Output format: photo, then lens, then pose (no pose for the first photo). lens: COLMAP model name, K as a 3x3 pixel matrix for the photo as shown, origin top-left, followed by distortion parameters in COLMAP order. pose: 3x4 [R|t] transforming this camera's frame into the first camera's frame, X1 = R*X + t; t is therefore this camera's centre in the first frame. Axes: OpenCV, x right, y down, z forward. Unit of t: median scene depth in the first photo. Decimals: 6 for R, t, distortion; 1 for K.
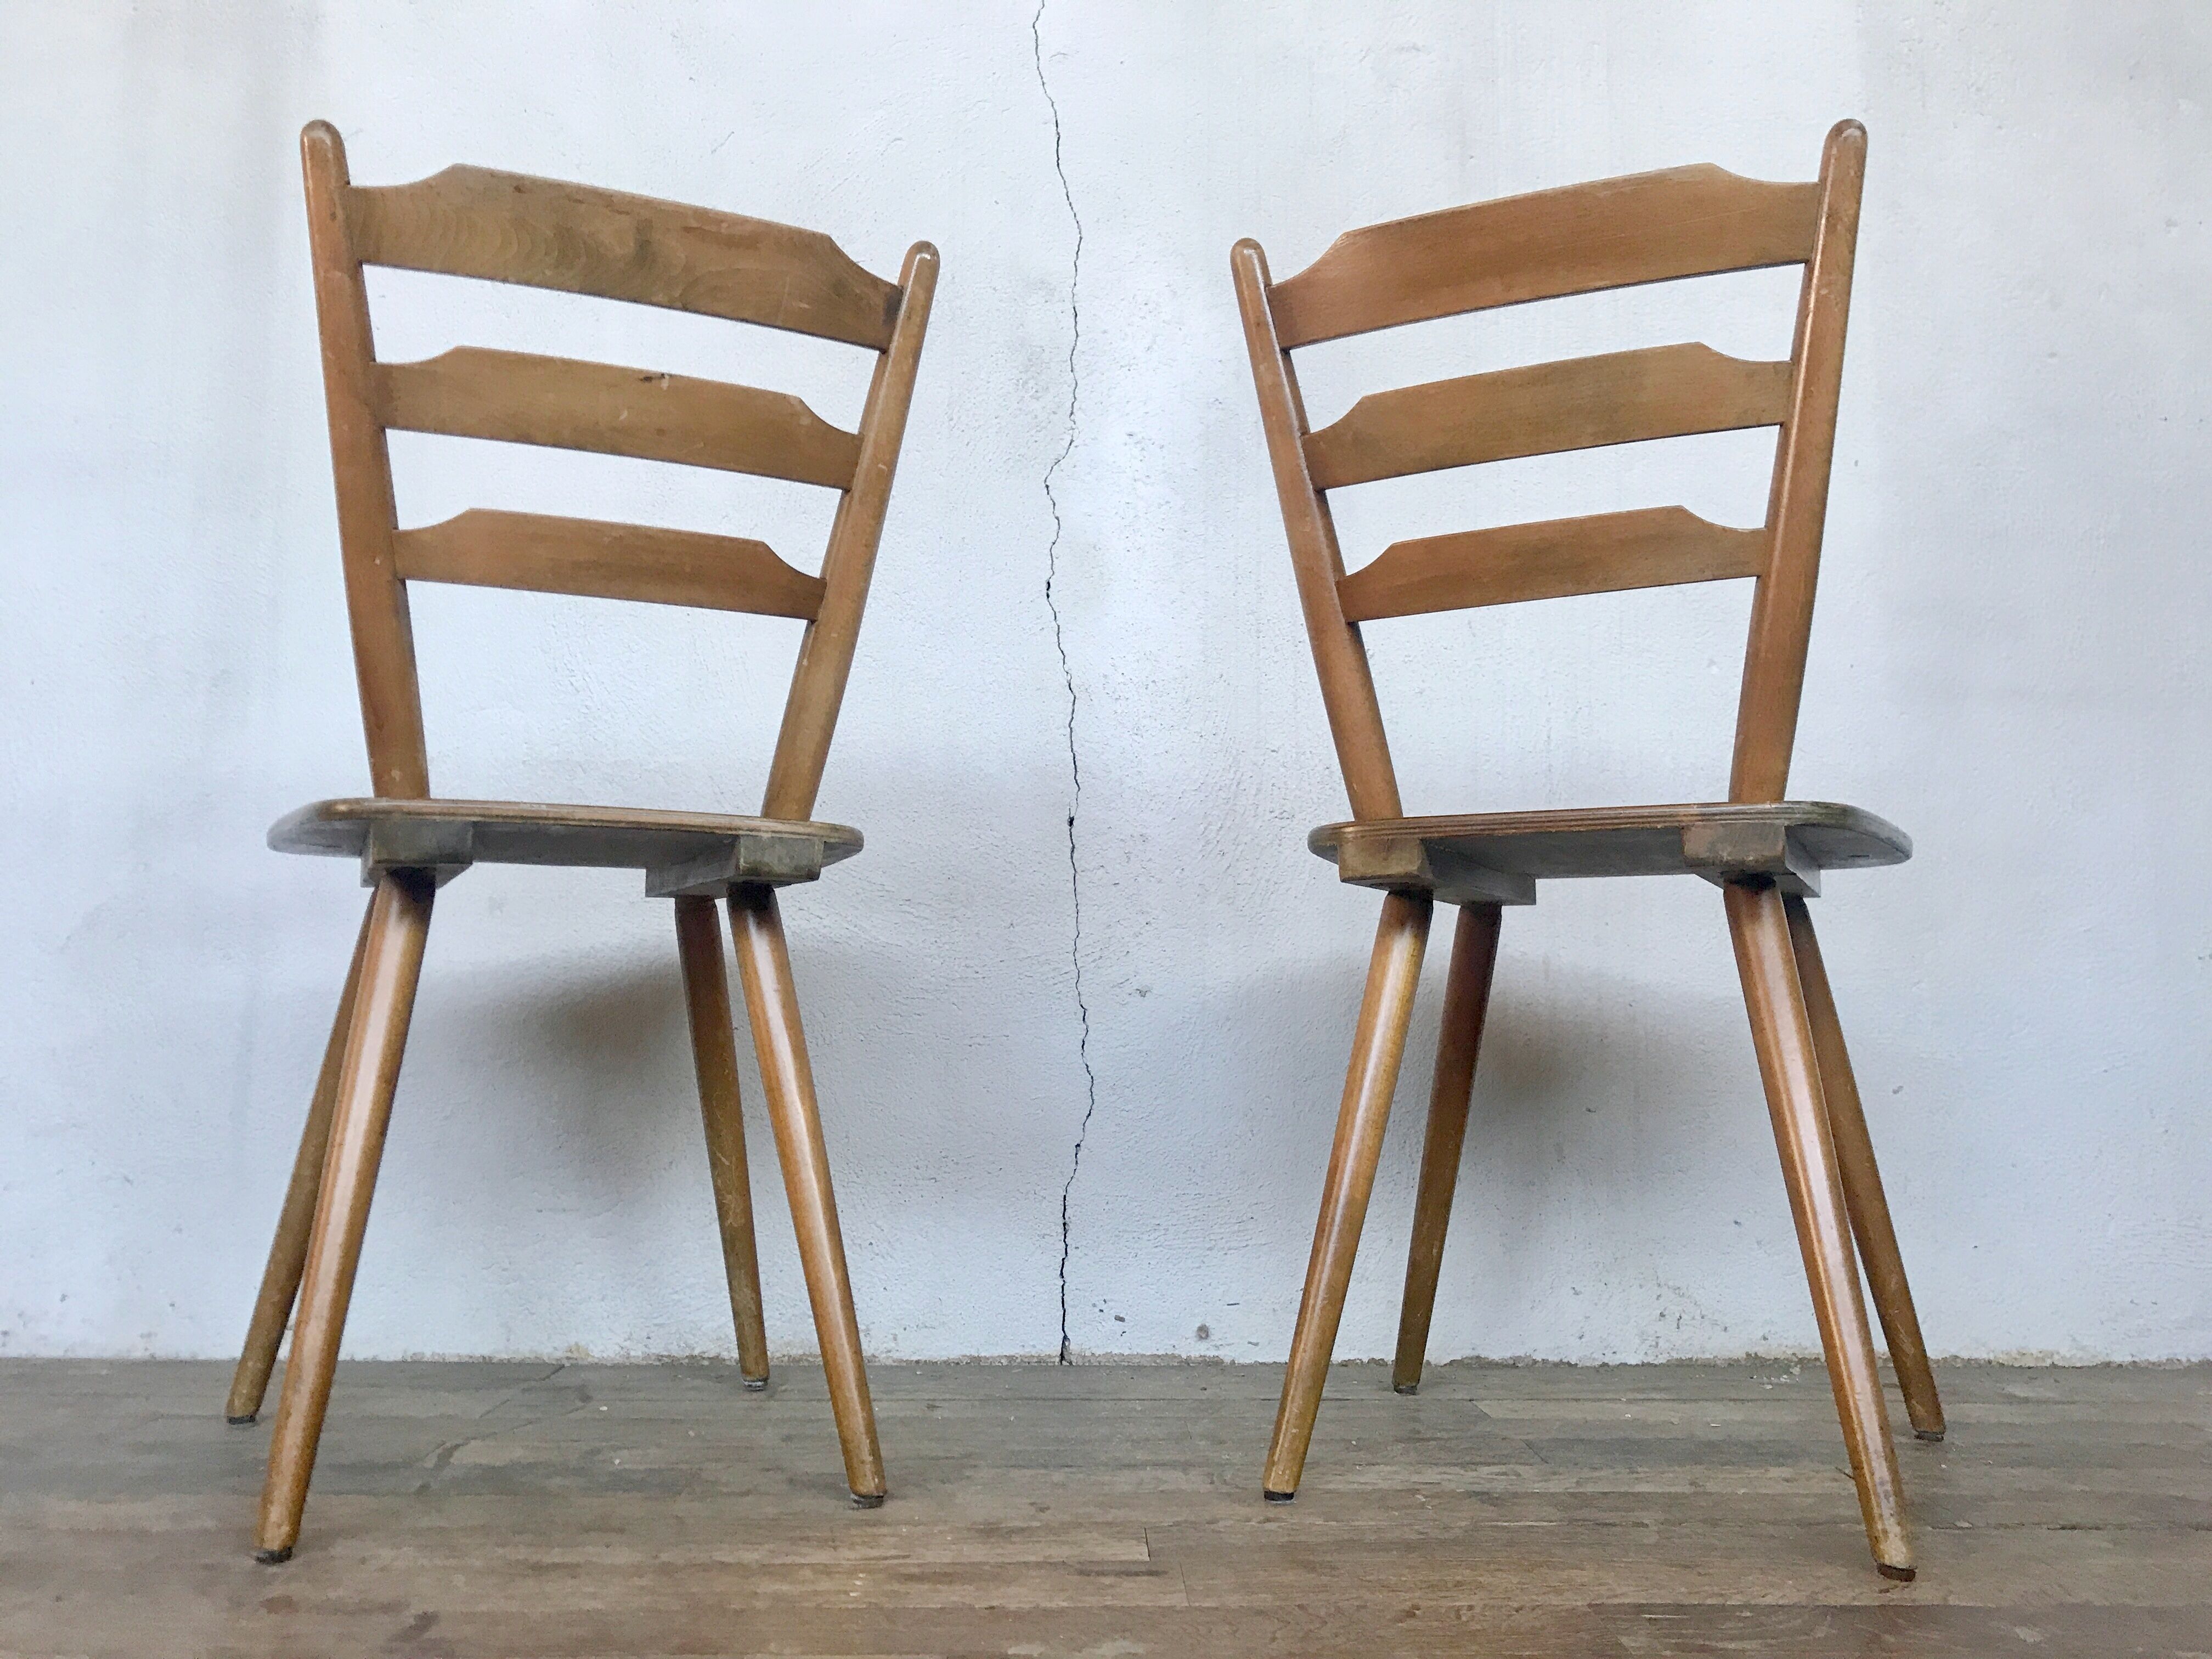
lens RADIAL K [[1817.3, 0, 1108.0], [0, 1817.3, 843.8], [0, 0, 1]] dist [0.022074, -0.019868]
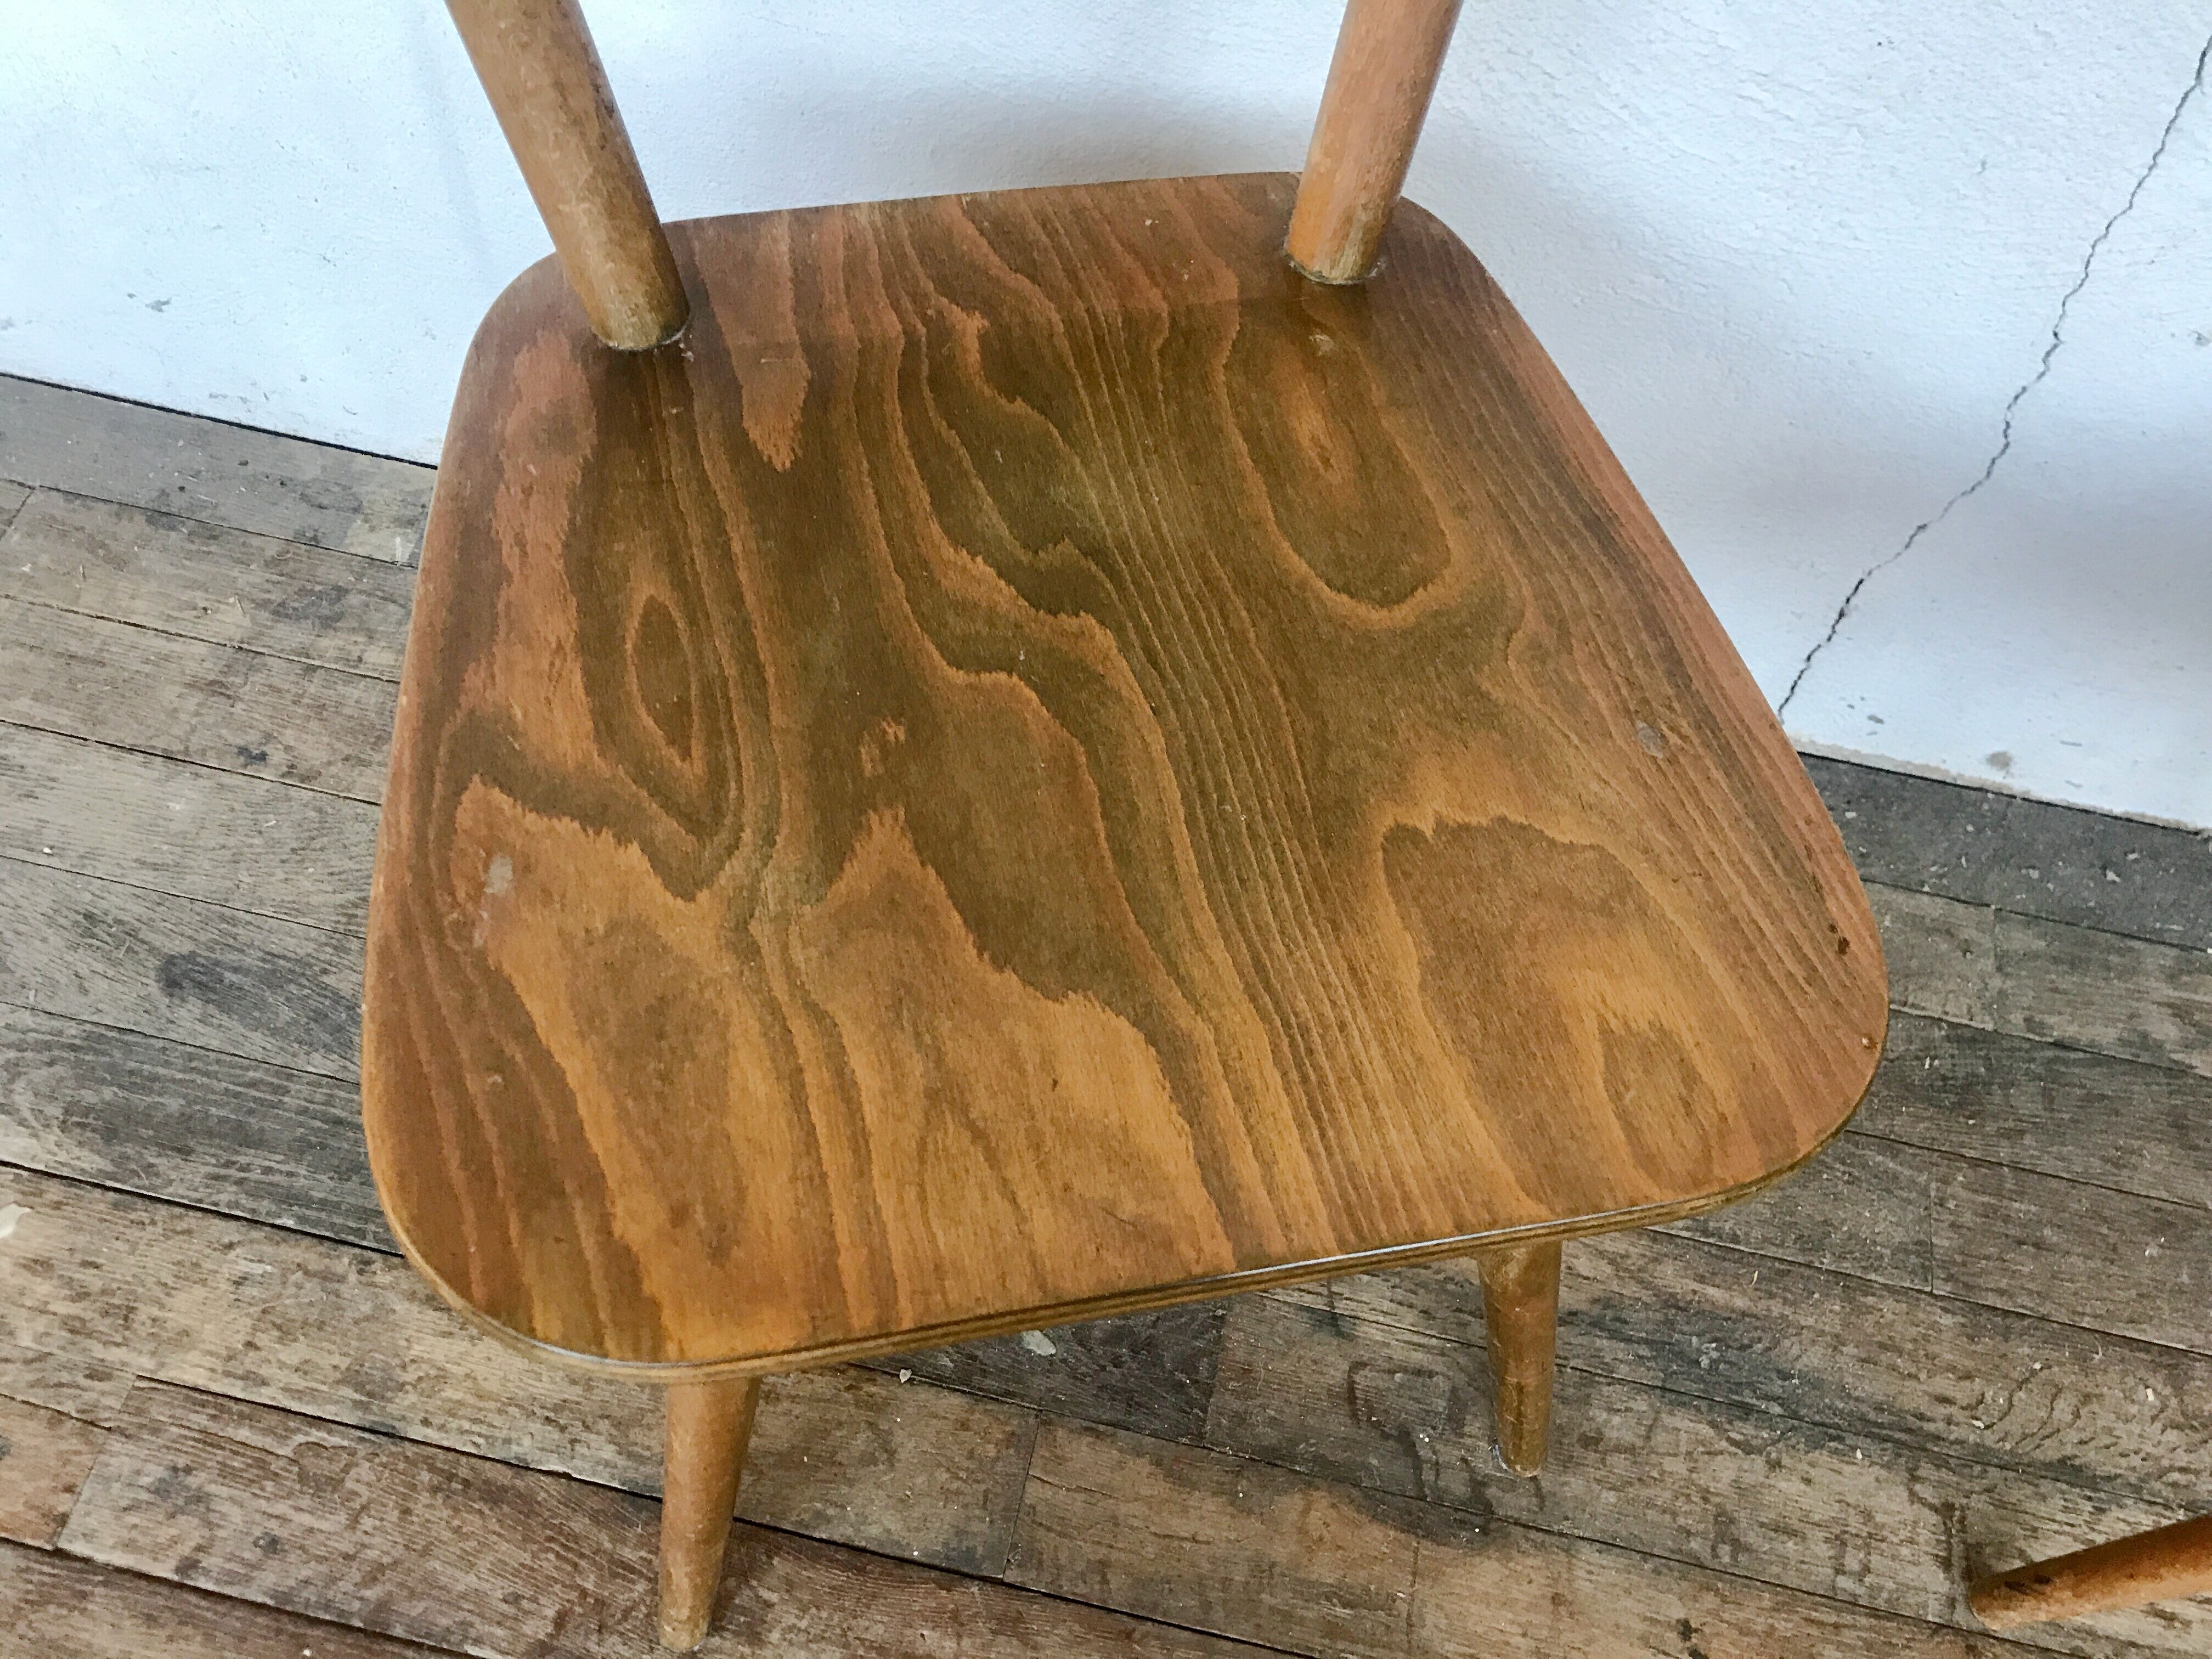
lens RADIAL K [[1817.3, 0, 1094.0], [0, 1817.3, 839.0], [0, 0, 1]] dist [0.022074, -0.019868]
pose [[0.969519, 0.227677, -0.090534, -0.213962], [-0.015598, 0.426104, 0.904540, -0.325101], [0.244520, -0.875556, 0.416667, 0.722152]]
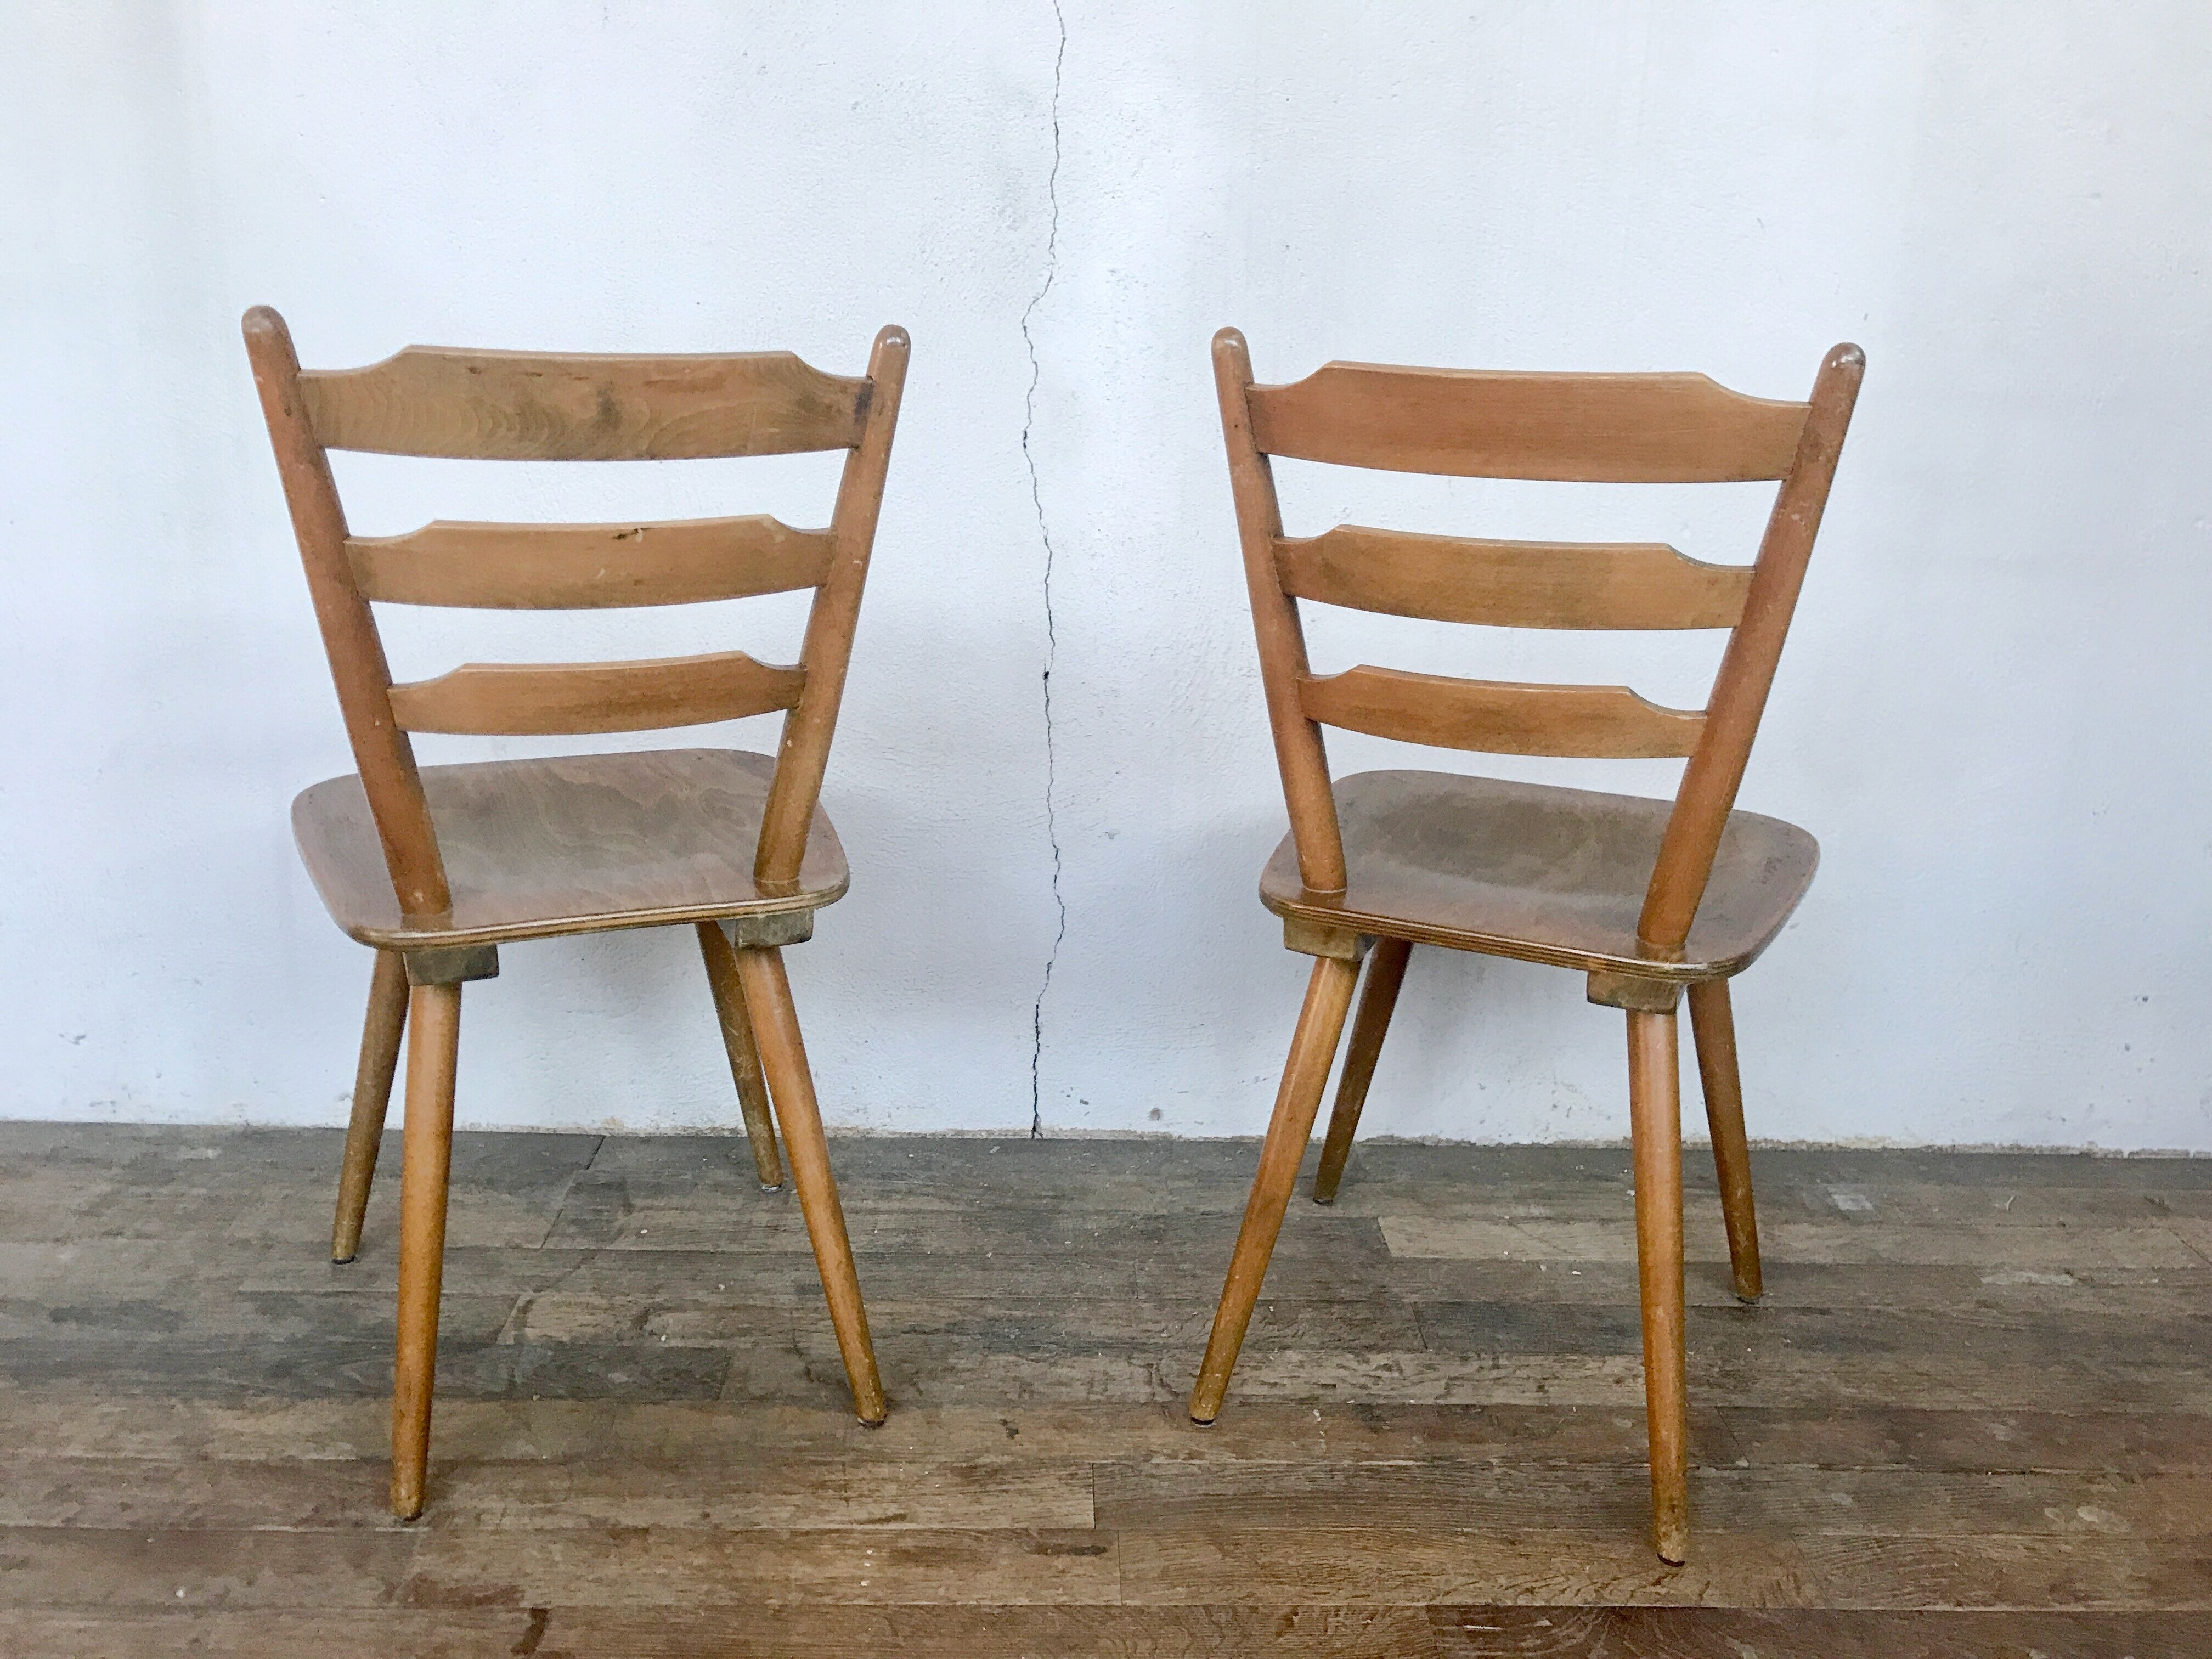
lens RADIAL K [[1817.3, 0, 1105.3], [0, 1817.3, 840.8], [0, 0, 1]] dist [0.022074, -0.019868]
pose [[0.999745, 0.020196, 0.010143, 0.005513], [-0.022553, 0.920435, 0.390245, -0.386616], [-0.001455, -0.390374, 0.920655, 0.007467]]
